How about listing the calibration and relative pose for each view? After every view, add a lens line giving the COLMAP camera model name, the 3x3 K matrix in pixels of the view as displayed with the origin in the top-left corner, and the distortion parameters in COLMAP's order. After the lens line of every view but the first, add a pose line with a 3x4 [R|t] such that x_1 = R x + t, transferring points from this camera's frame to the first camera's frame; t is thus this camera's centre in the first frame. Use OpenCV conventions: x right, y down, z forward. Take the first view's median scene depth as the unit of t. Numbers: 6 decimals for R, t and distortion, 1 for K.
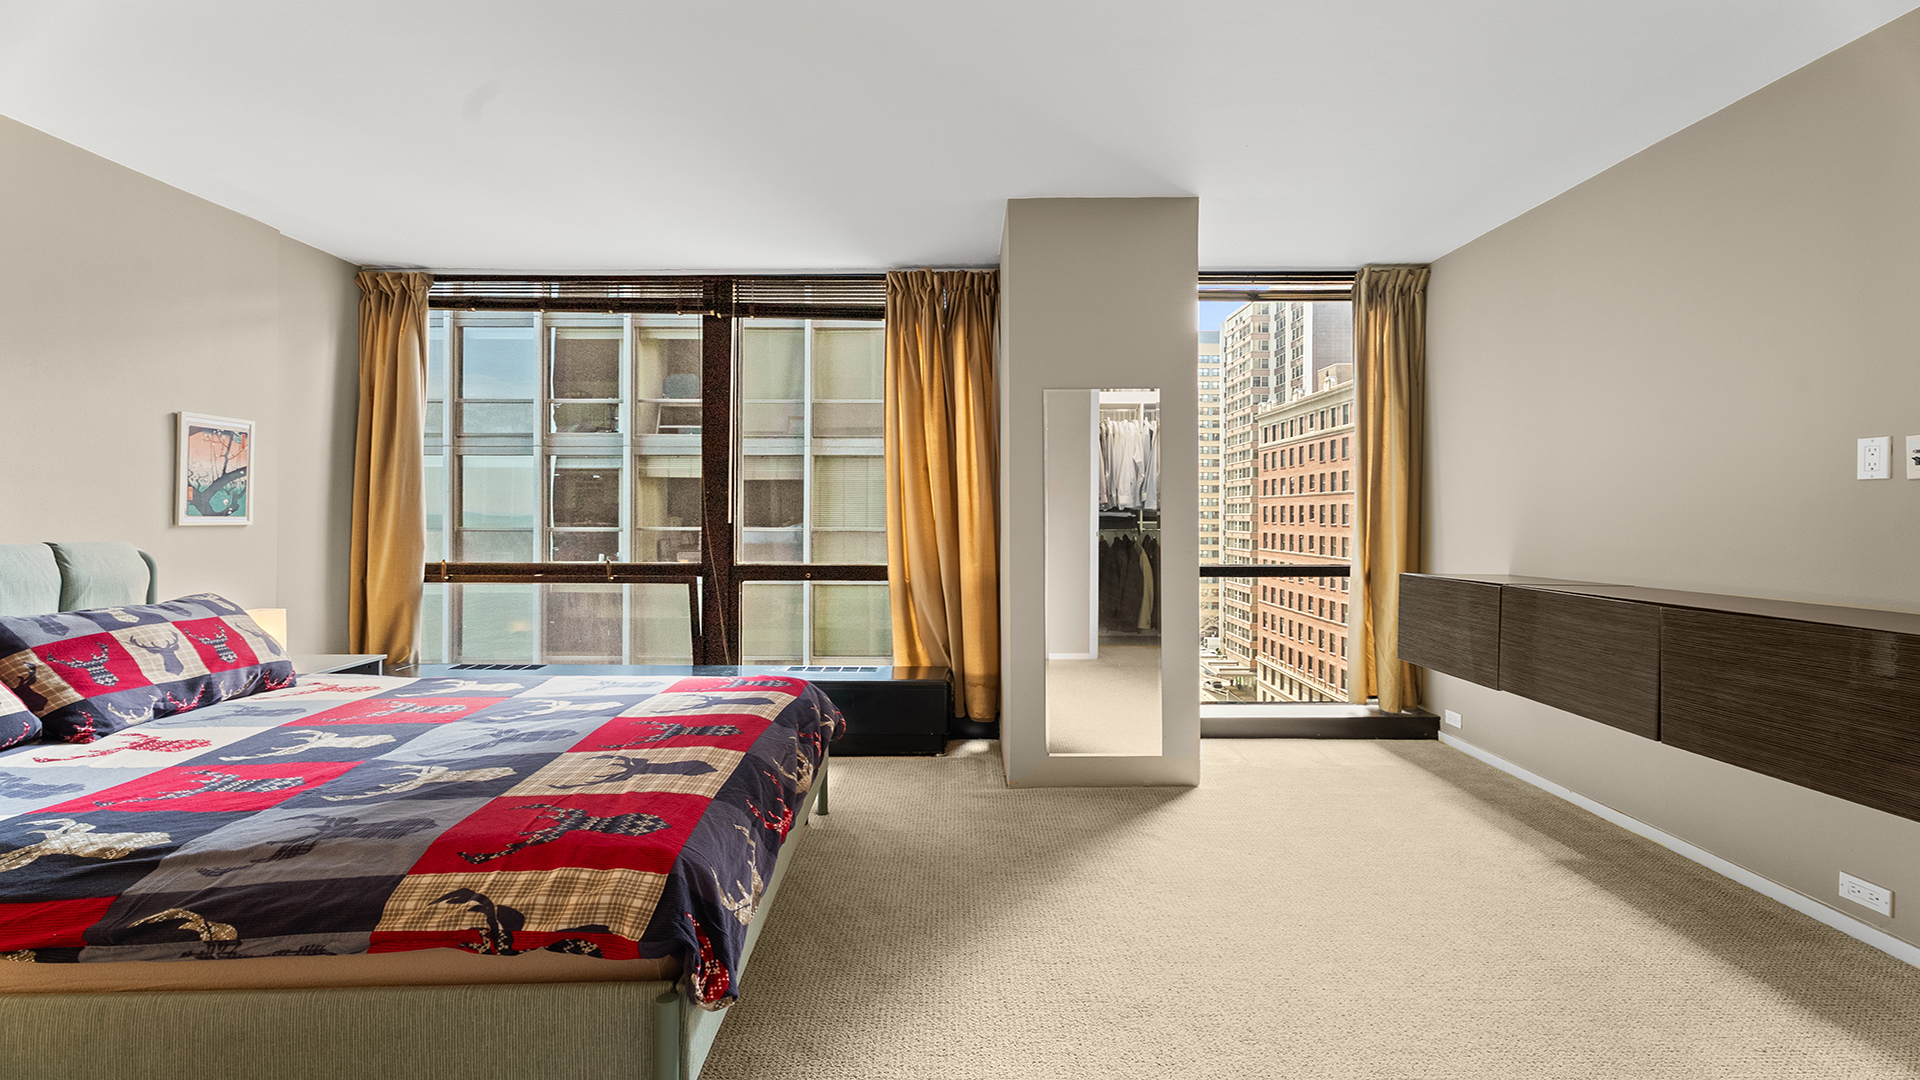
lens RADIAL K [[859.5, 0, 964.1], [0, 859.5, 518.8], [0, 0, 1]] dist [-0.000024, -0.000126]
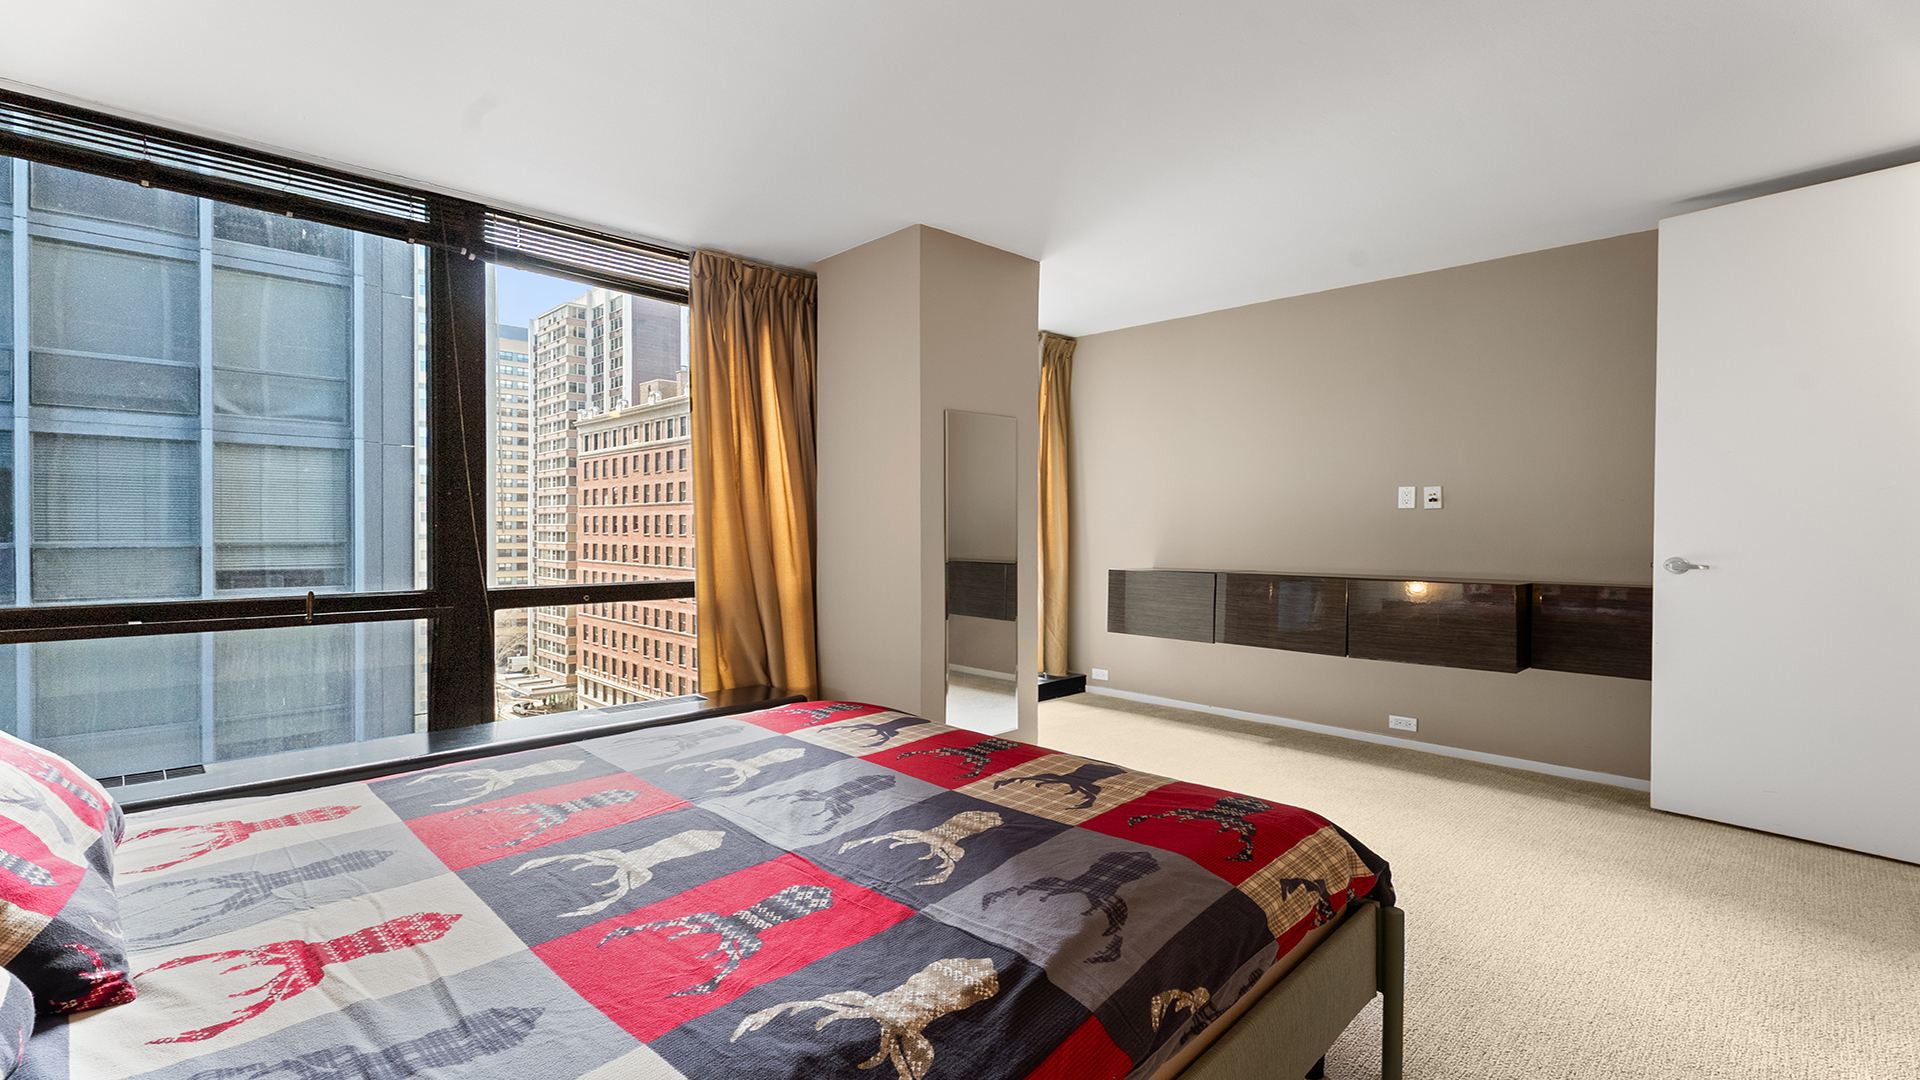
lens RADIAL K [[854.0, 0, 963.9], [0, 854.0, 536.1], [0, 0, 1]] dist [-0.002525, 0.000005]
pose [[0.711274, -0.005784, 0.702891, -0.510601], [0.000039, 0.999966, 0.008189, 0.000469], [-0.702915, -0.005797, 0.711250, 0.170877]]
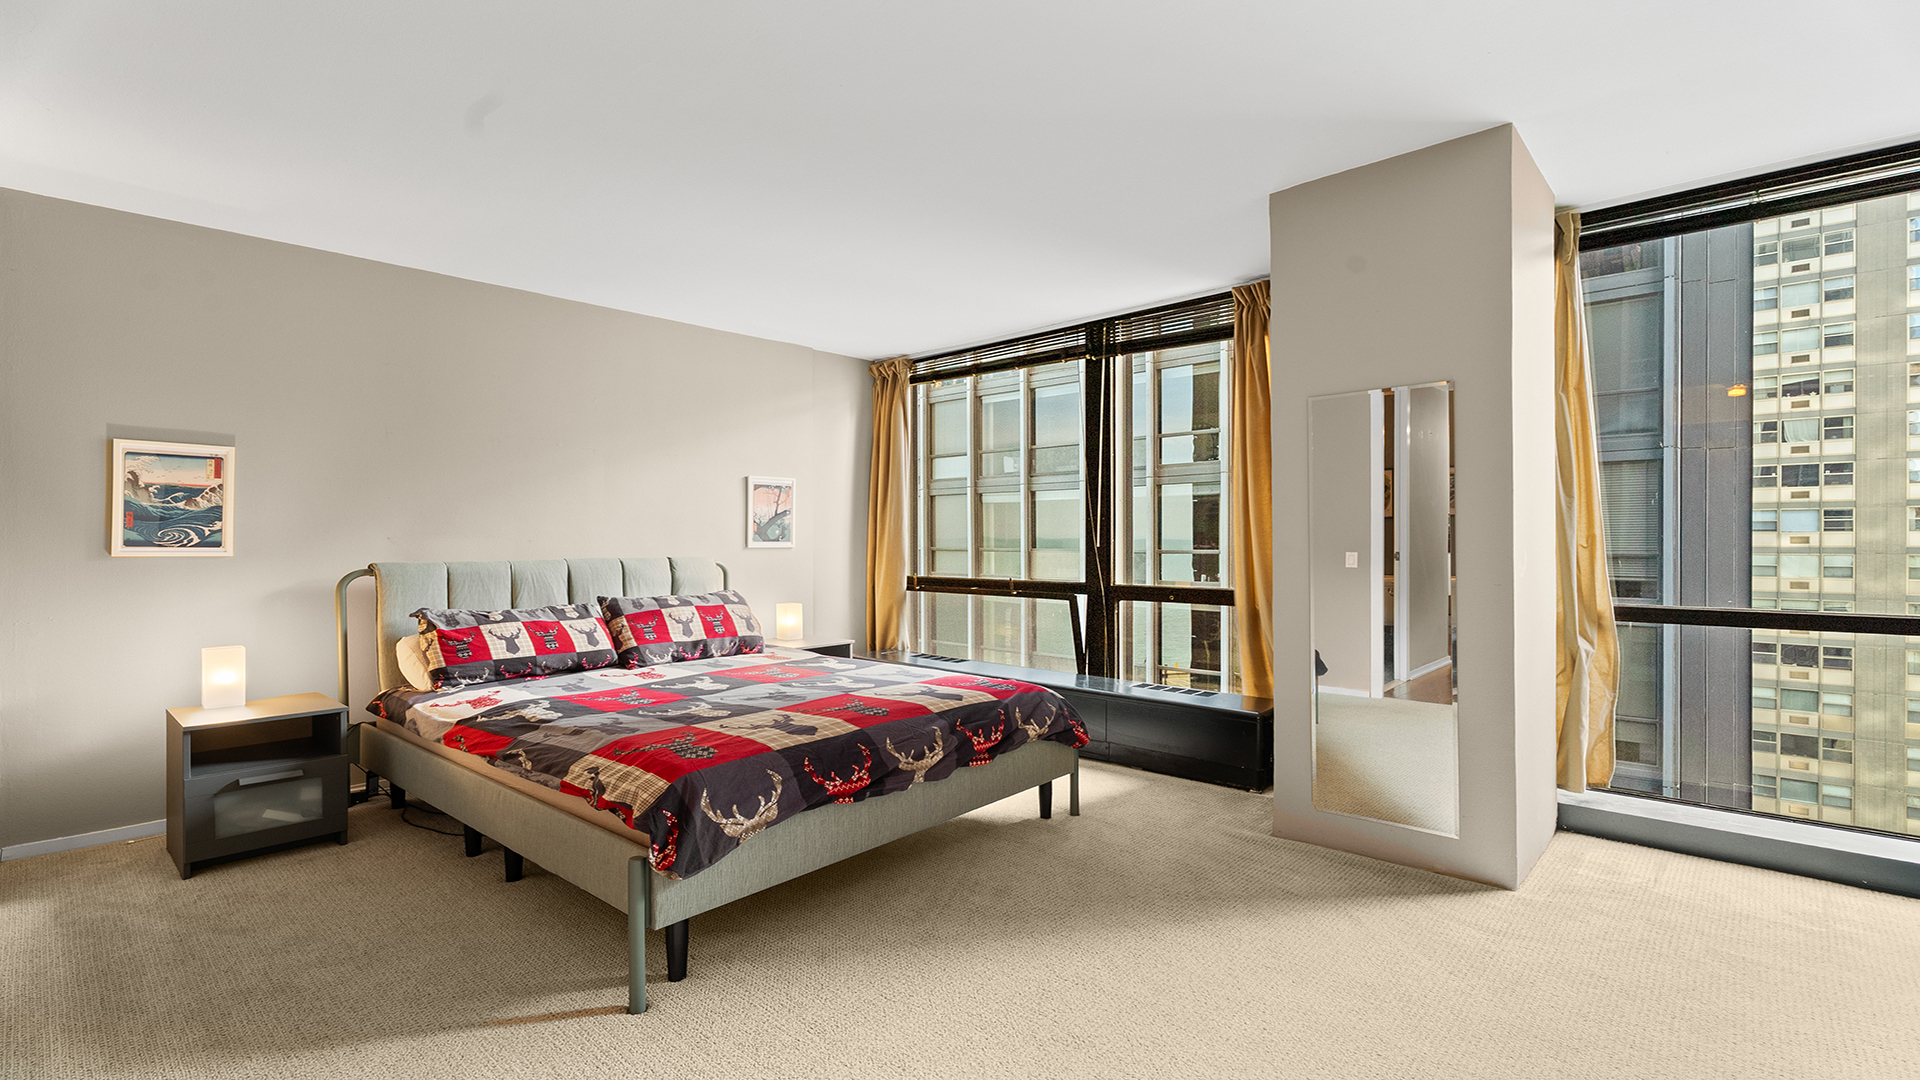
lens RADIAL K [[857.7, 0, 979.8], [0, 857.7, 545.4], [0, 0, 1]] dist [0.001739, 0.000329]
pose [[0.738707, 0.001517, -0.674025, 0.349994], [0.001751, 0.999990, 0.004170, -0.001467], [0.674025, -0.004261, 0.738697, 0.087761]]
